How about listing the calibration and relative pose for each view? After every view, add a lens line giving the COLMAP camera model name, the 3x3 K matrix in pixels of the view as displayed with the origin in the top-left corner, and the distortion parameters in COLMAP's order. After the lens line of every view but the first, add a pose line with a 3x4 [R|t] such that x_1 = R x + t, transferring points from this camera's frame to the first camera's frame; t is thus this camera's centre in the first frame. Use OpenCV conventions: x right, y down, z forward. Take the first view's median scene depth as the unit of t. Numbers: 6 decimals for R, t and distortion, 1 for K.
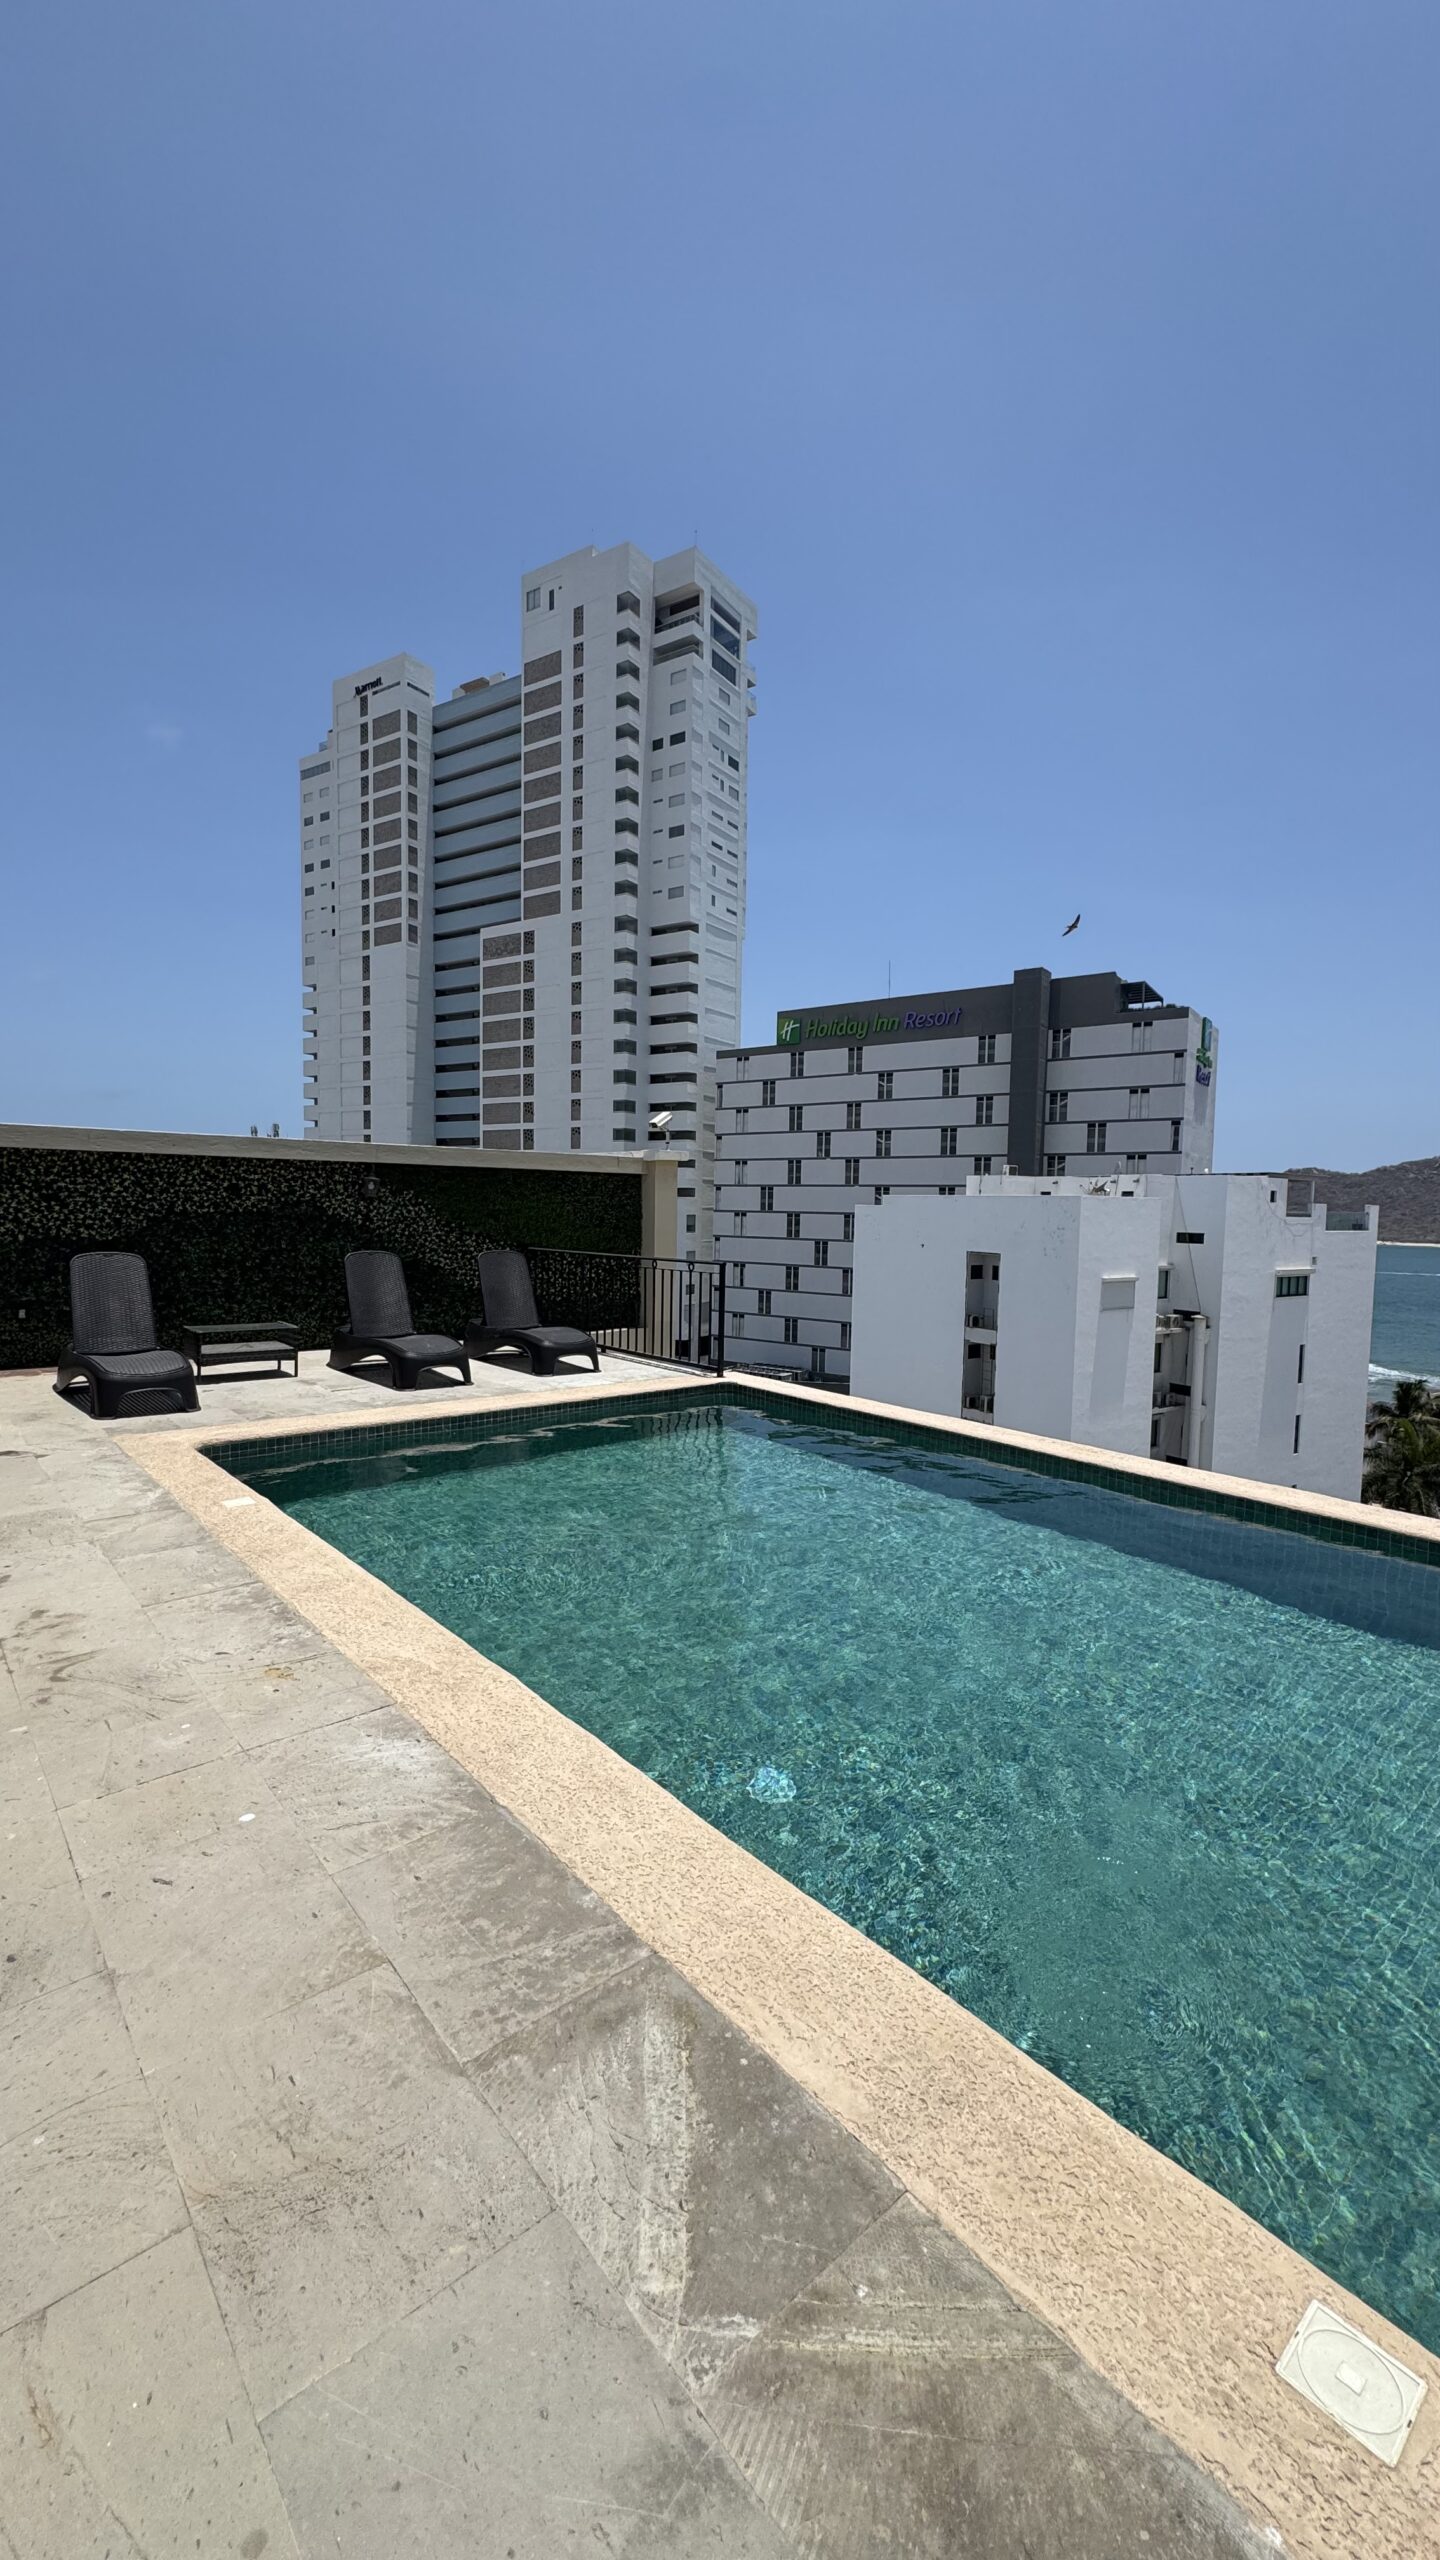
lens RADIAL K [[1019.9, 0, 723.3], [0, 1019.9, 1283.8], [0, 0, 1]] dist [-0.002751, 0.000632]
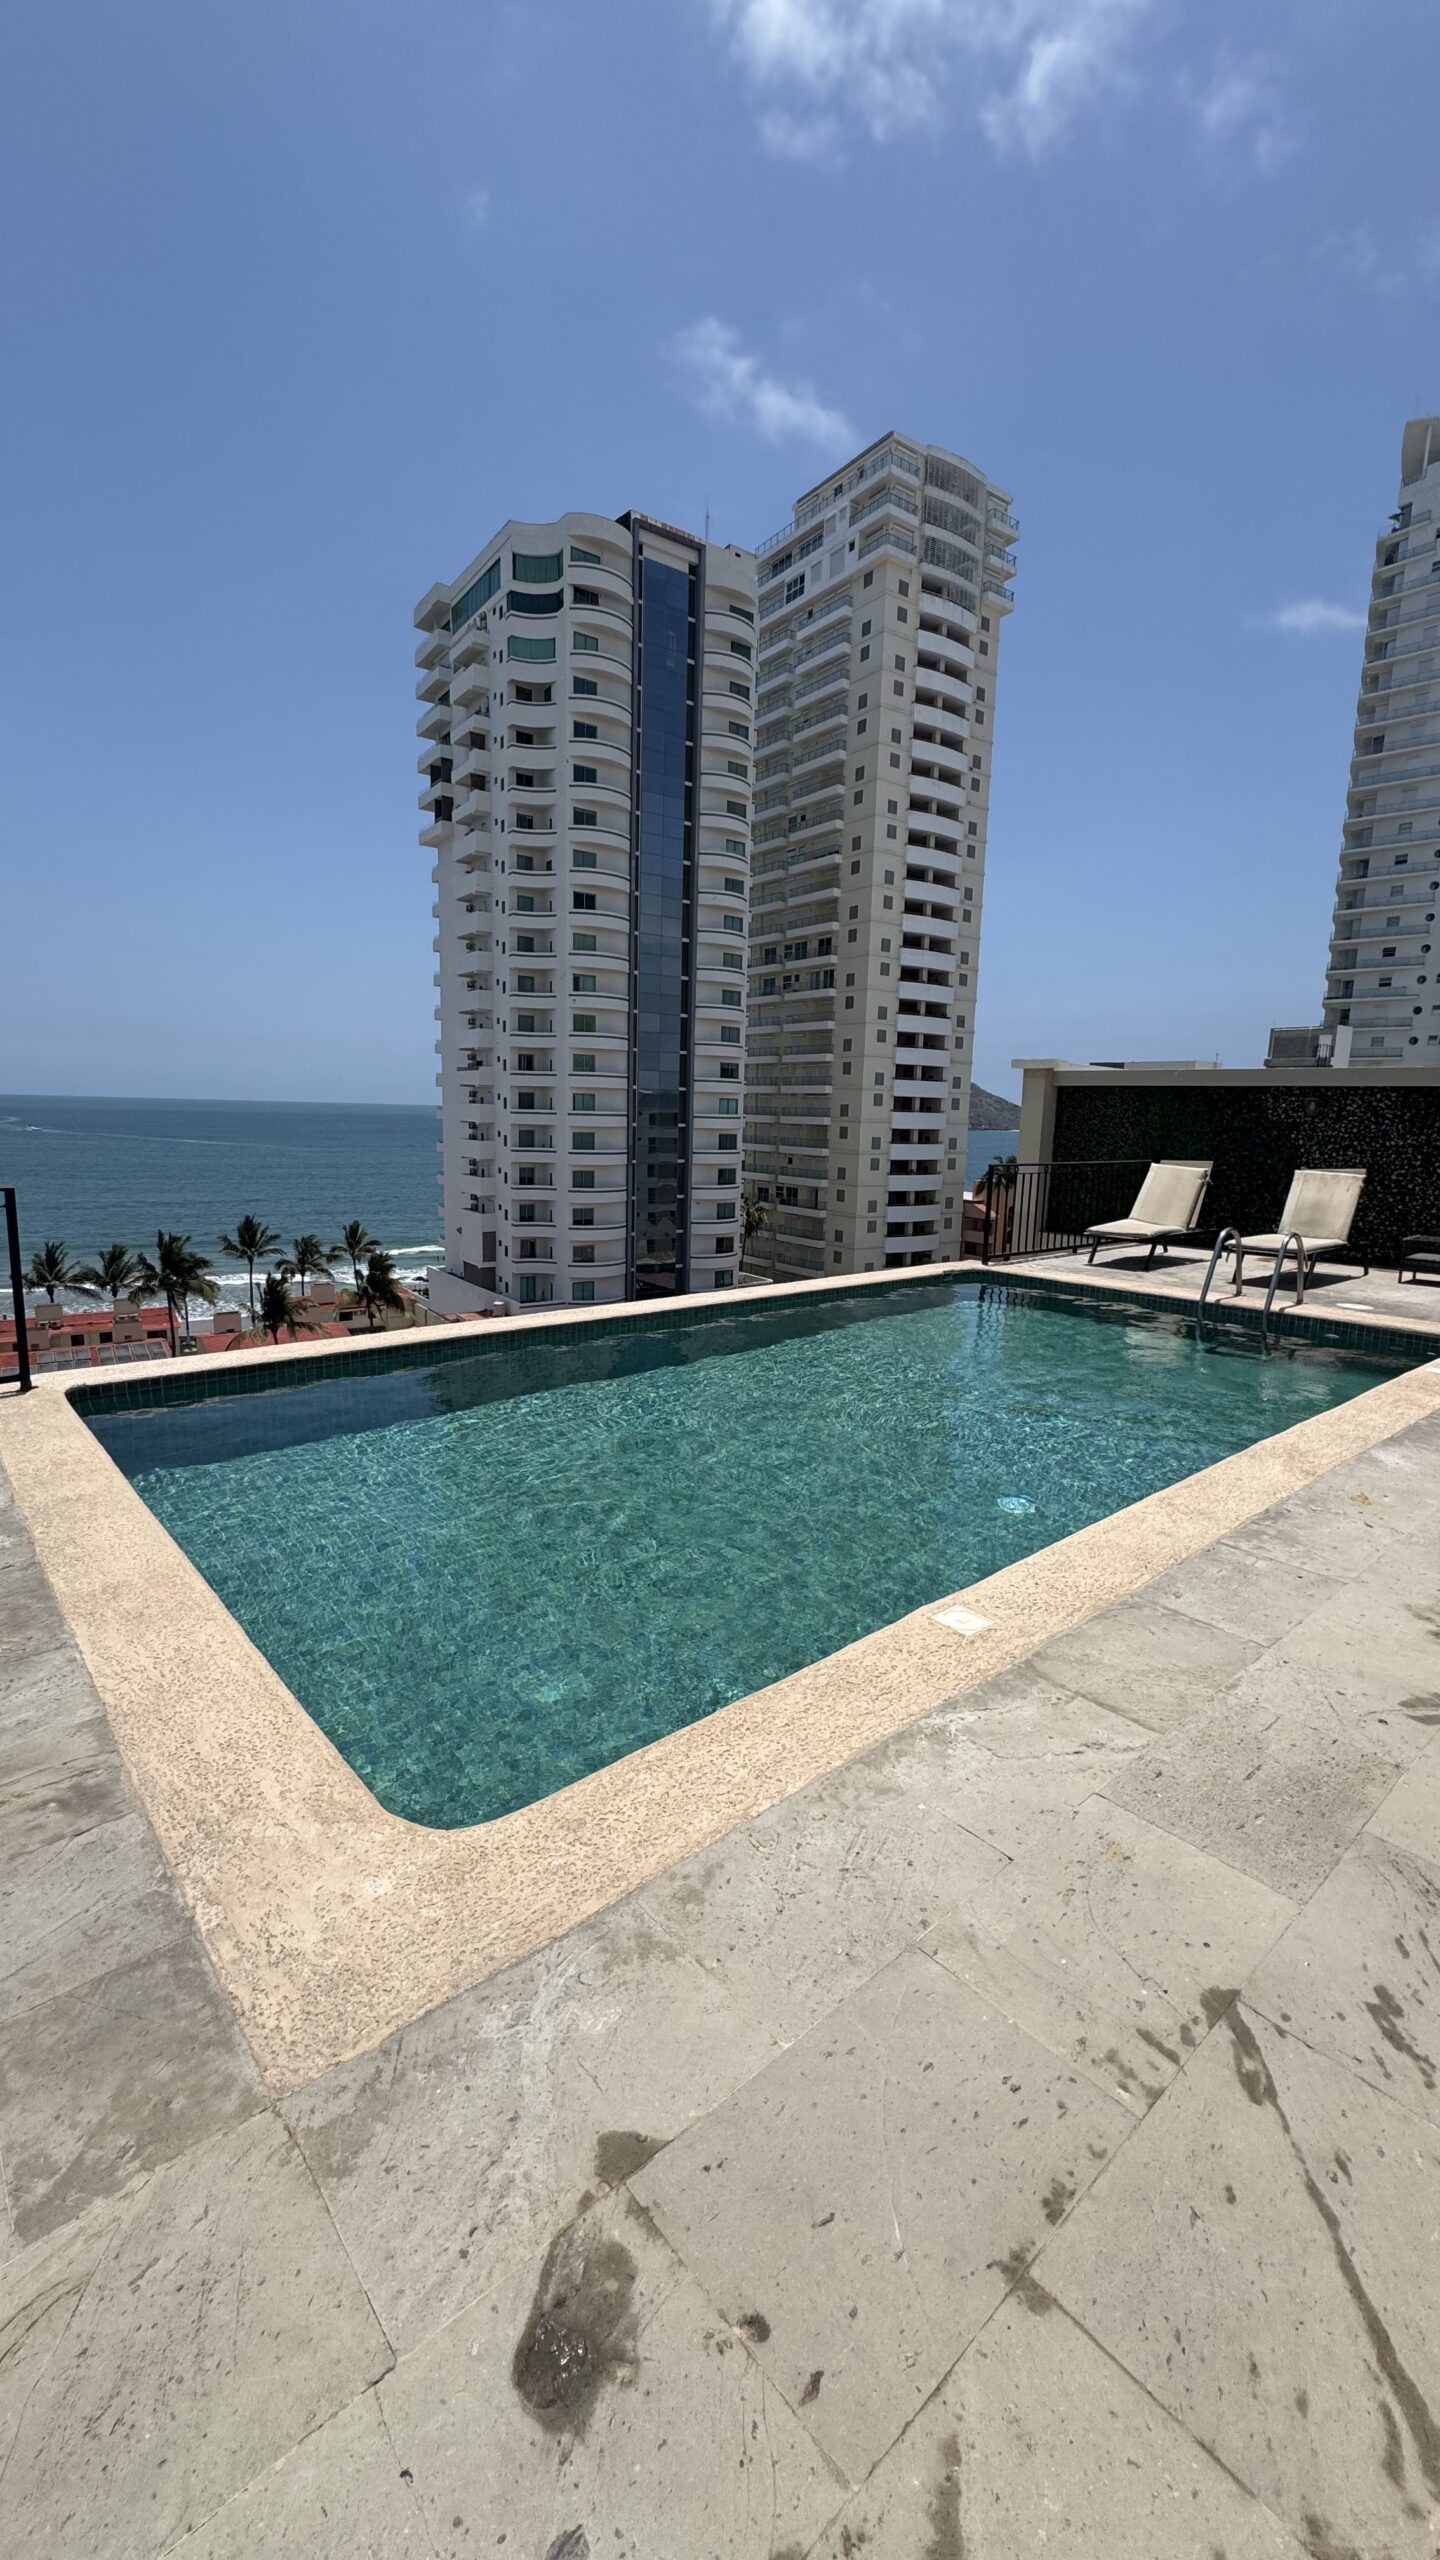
lens RADIAL K [[1019.9, 0, 723.3], [0, 1019.9, 1283.8], [0, 0, 1]] dist [-0.002751, 0.000632]
pose [[-0.014753, -0.185266, 0.982578, -0.111726], [0.048984, 0.981371, 0.185774, -0.010532], [-0.998691, 0.050871, -0.005403, 0.123650]]
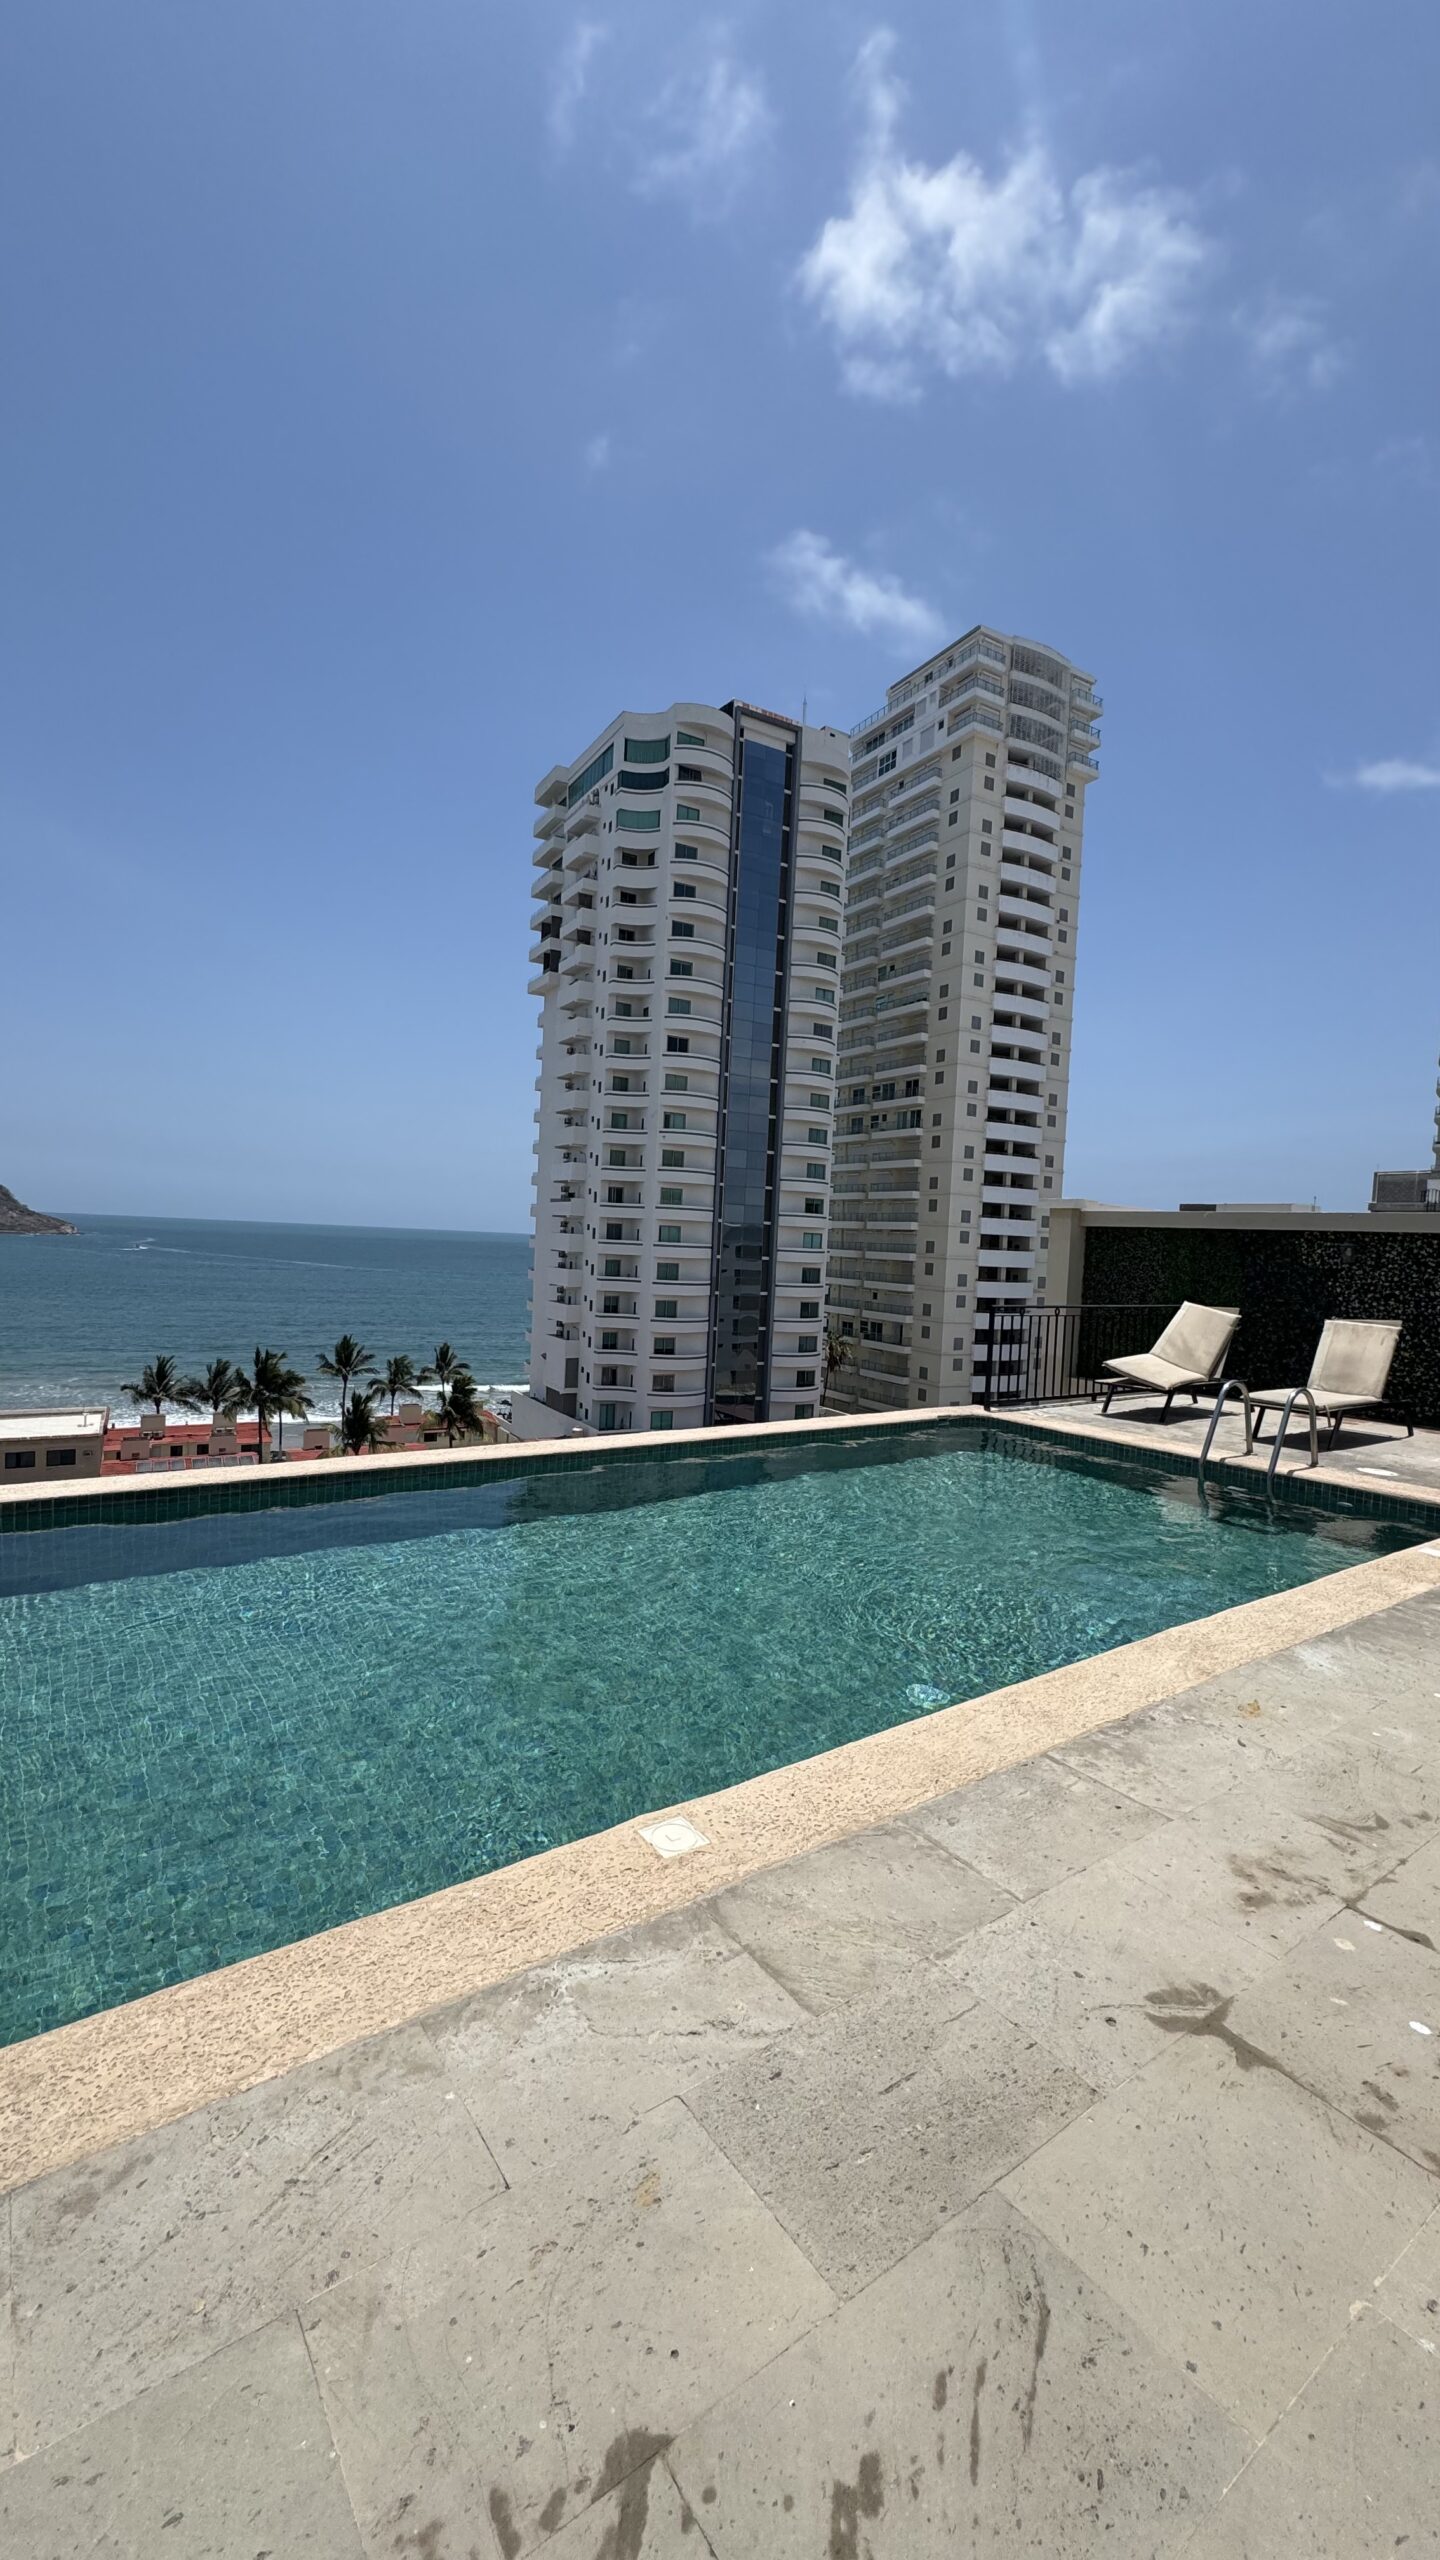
lens RADIAL K [[1019.9, 0, 723.3], [0, 1019.9, 1283.8], [0, 0, 1]] dist [-0.002751, 0.000632]
pose [[0.077017, -0.056457, 0.995430, -0.105453], [0.030756, 0.998055, 0.054227, -0.009727], [-0.996555, 0.026439, 0.078603, 0.101209]]
